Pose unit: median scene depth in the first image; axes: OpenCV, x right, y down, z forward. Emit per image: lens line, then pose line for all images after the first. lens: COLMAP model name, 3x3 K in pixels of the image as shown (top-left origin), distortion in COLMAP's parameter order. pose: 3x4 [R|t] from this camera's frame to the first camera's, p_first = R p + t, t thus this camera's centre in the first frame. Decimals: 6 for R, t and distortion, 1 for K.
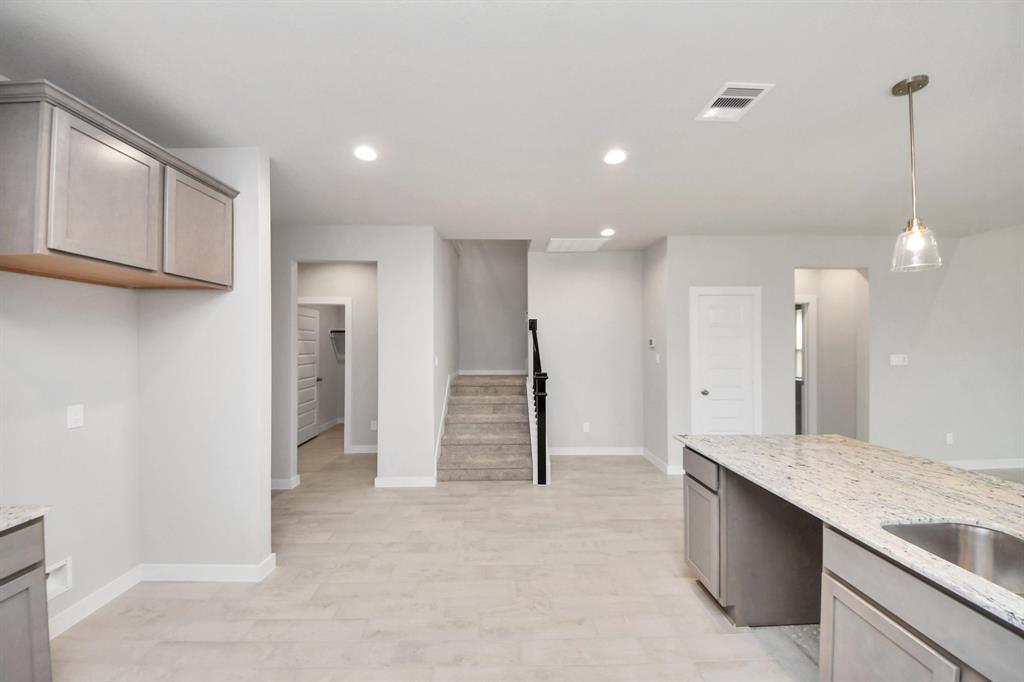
lens RADIAL K [[366.4, 0, 503.8], [0, 366.4, 340.5], [0, 0, 1]] dist [-0.006030, -0.002196]
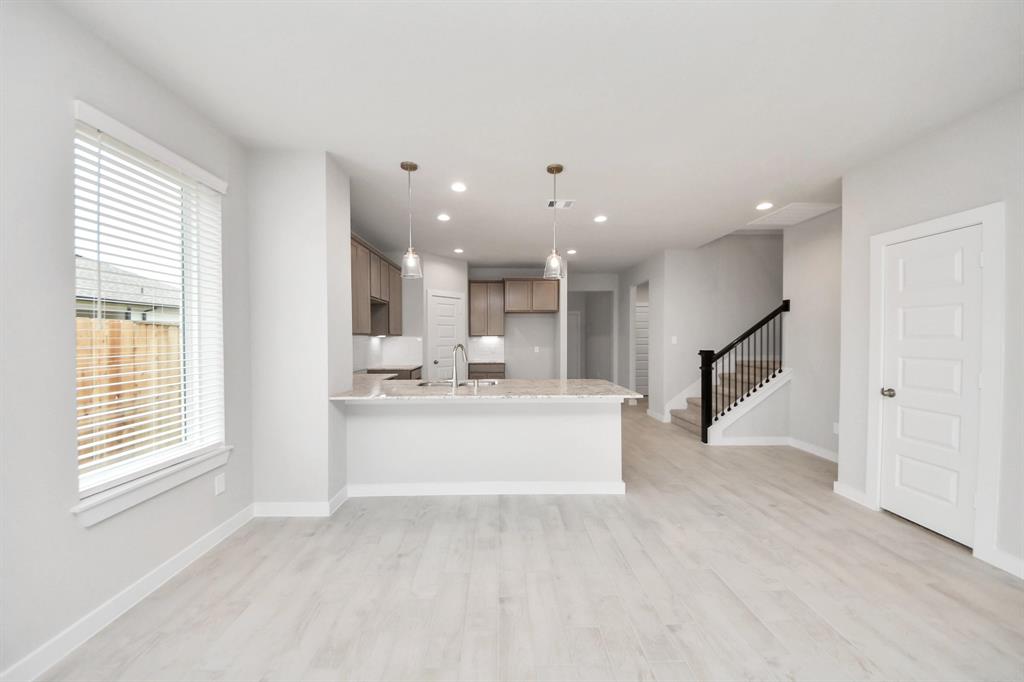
lens RADIAL K [[366.4, 0, 508.9], [0, 366.4, 343.3], [0, 0, 1]] dist [-0.006030, -0.002196]
pose [[0.021858, 0.019443, -0.999572, 1.192450], [0.007841, 0.999777, 0.019619, 0.035036], [0.999730, -0.008267, 0.021701, 0.304596]]
